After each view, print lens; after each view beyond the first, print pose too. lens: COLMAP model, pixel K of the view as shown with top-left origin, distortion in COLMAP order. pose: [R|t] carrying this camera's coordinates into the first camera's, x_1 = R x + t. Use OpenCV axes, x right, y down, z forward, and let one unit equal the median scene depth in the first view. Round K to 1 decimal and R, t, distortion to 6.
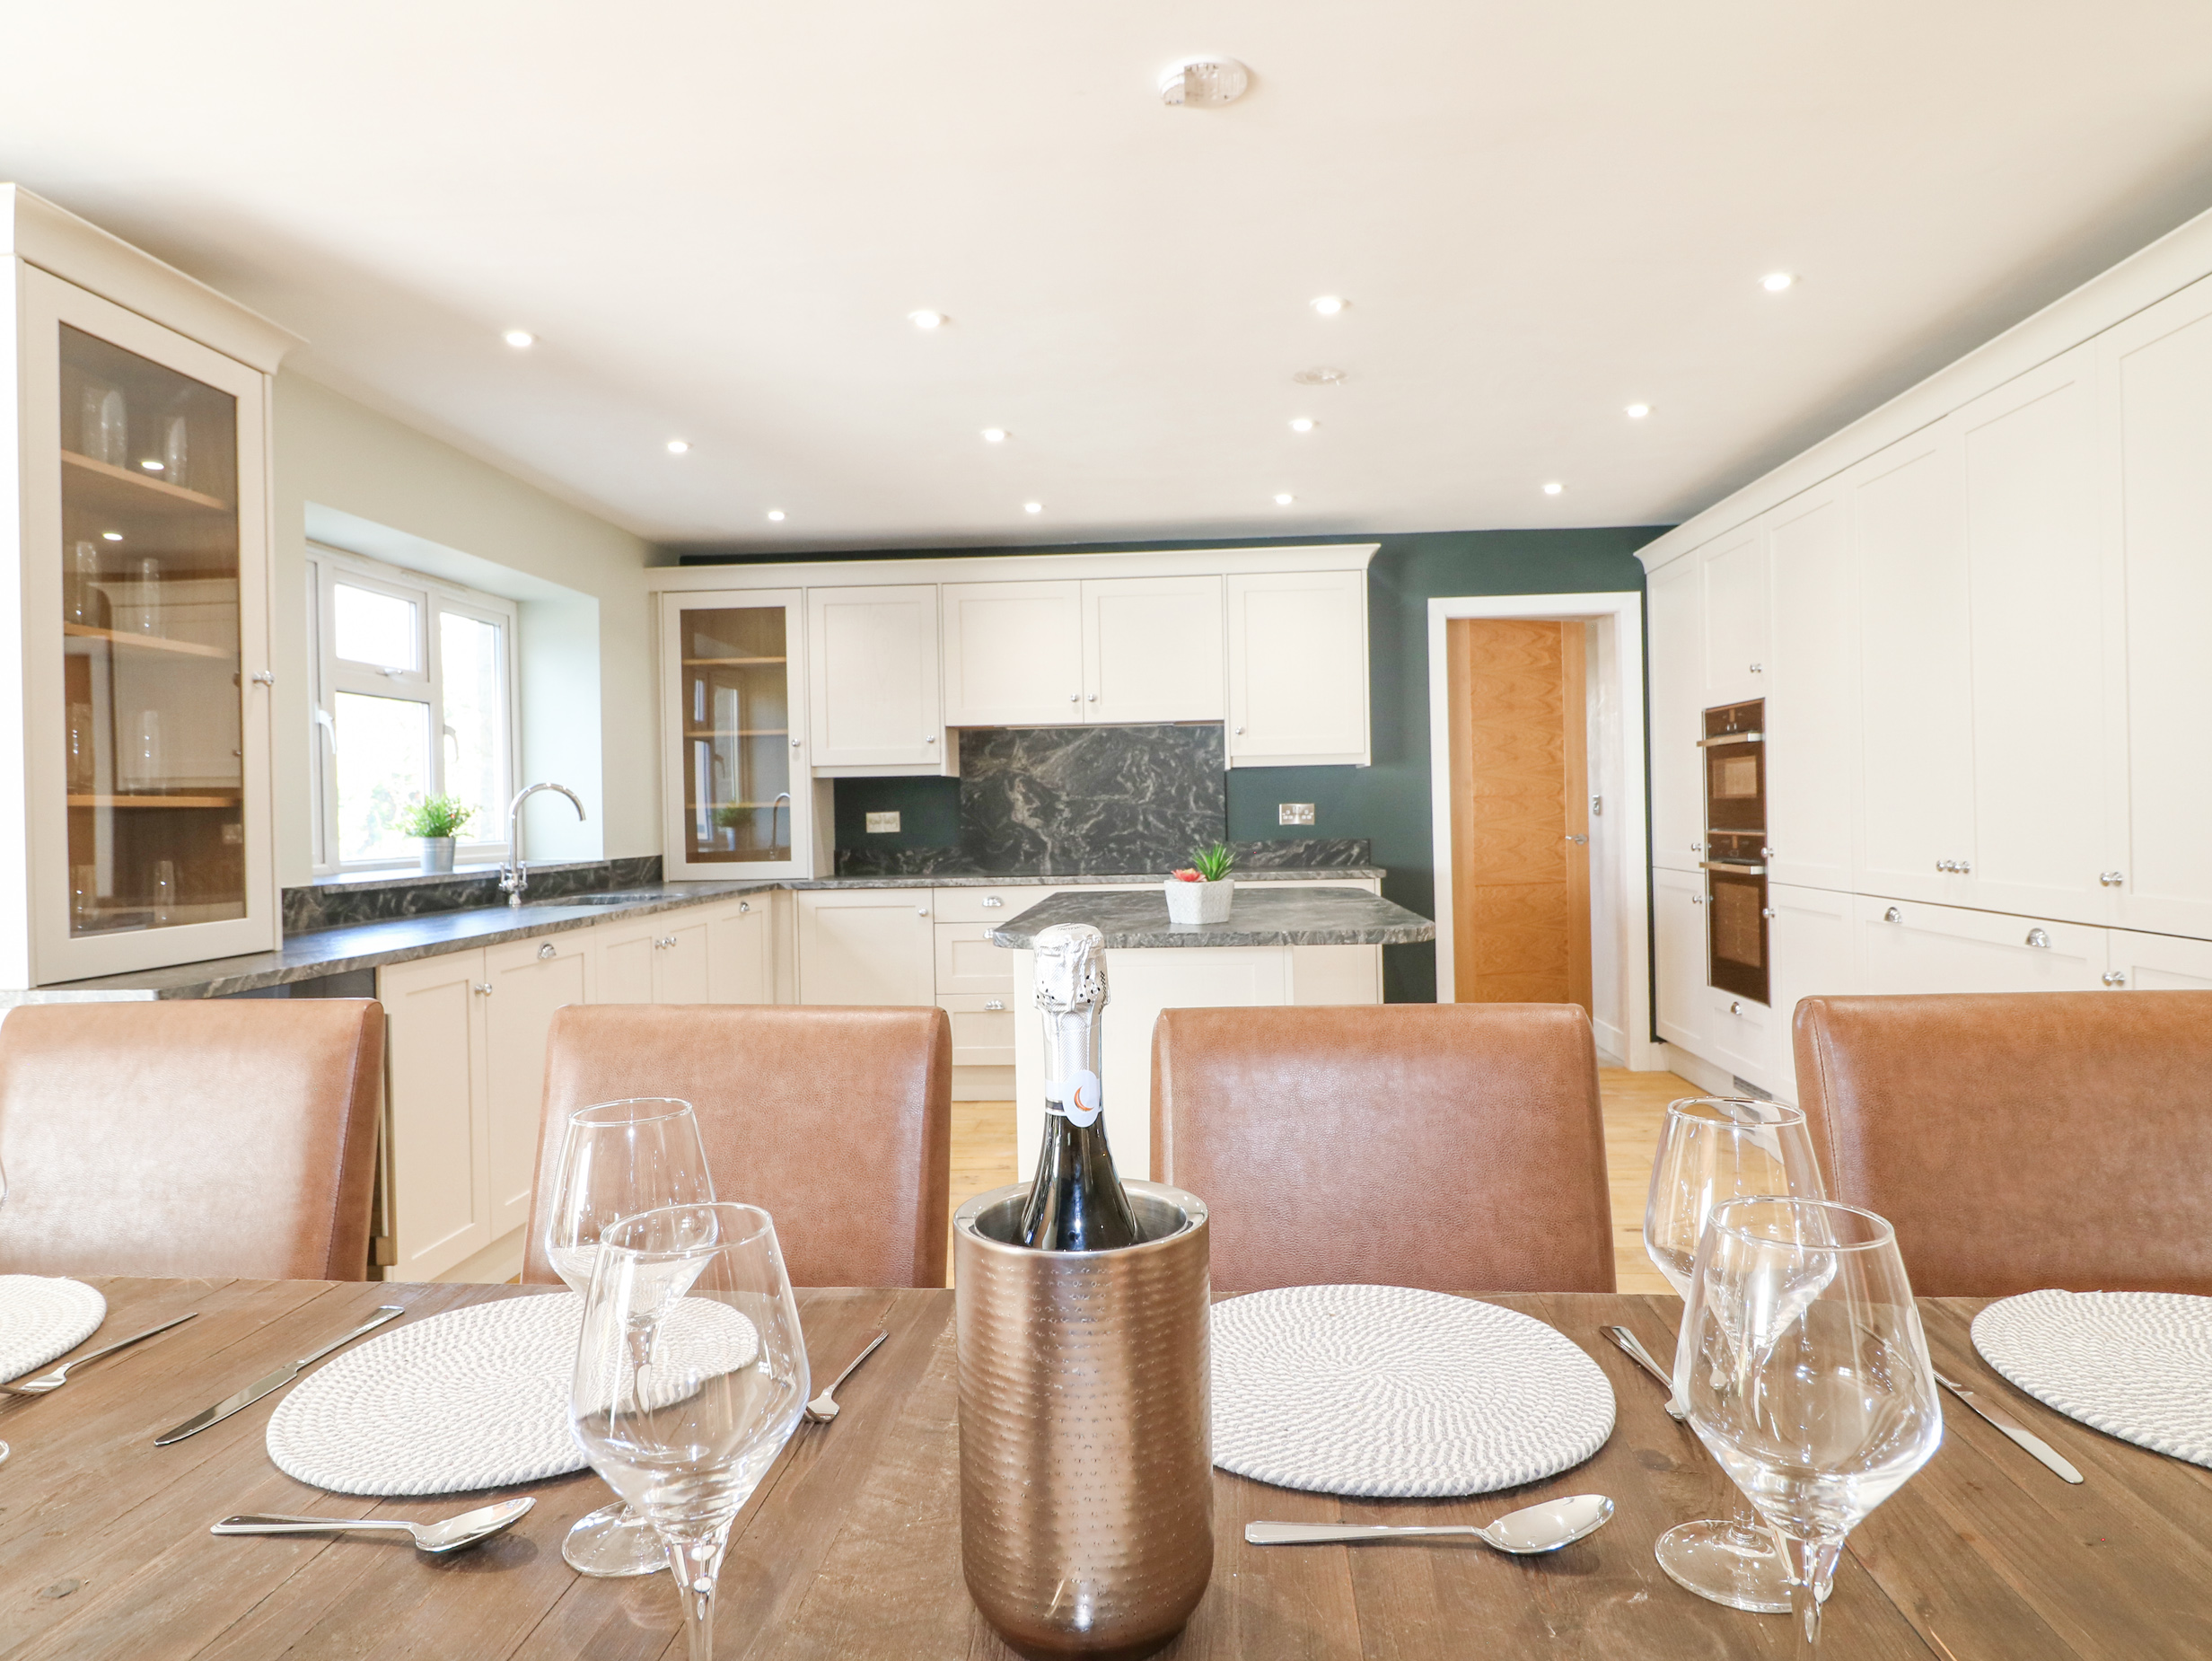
lens RADIAL K [[1388.1, 0, 1108.7], [0, 1388.1, 834.6], [0, 0, 1]] dist [0.008059, -0.000236]
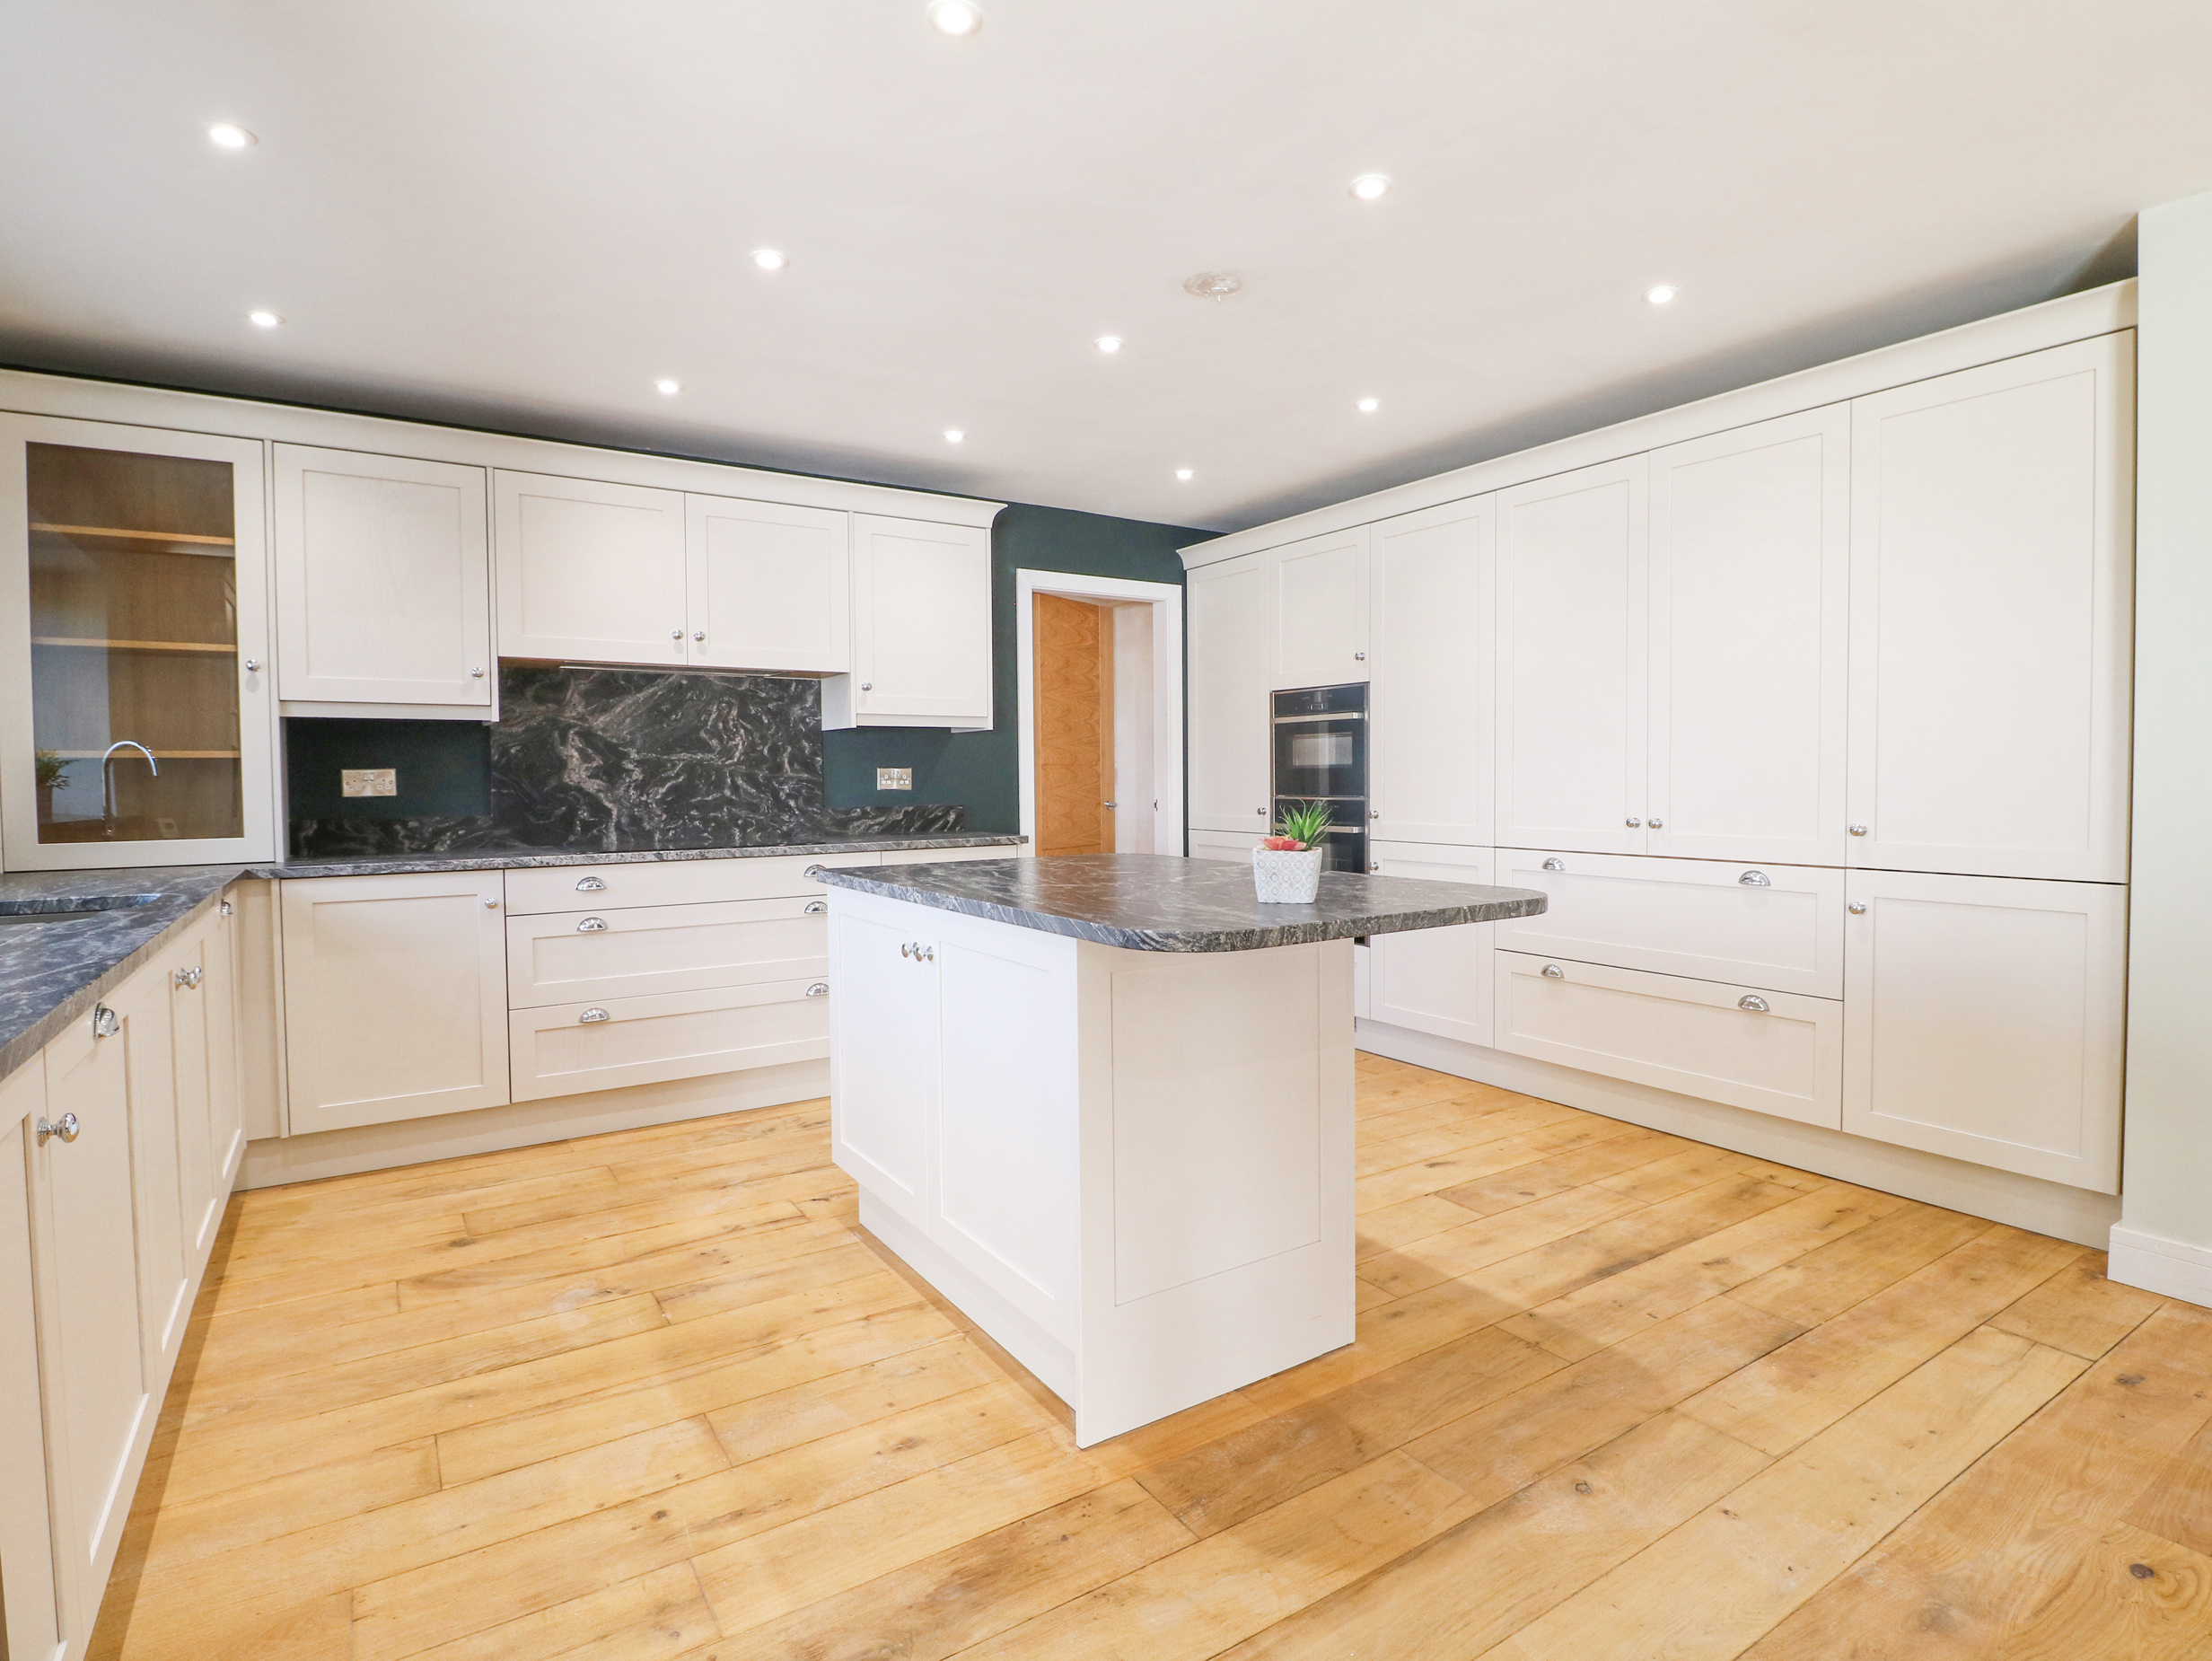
lens RADIAL K [[1151.2, 0, 1106.4], [0, 1151.2, 815.6], [0, 0, 1]] dist [-0.010805, -0.002202]
pose [[0.795577, -0.005704, 0.605825, -0.224637], [0.001580, 0.999972, 0.007340, 0.004783], [-0.605850, -0.004882, 0.795564, 0.284745]]
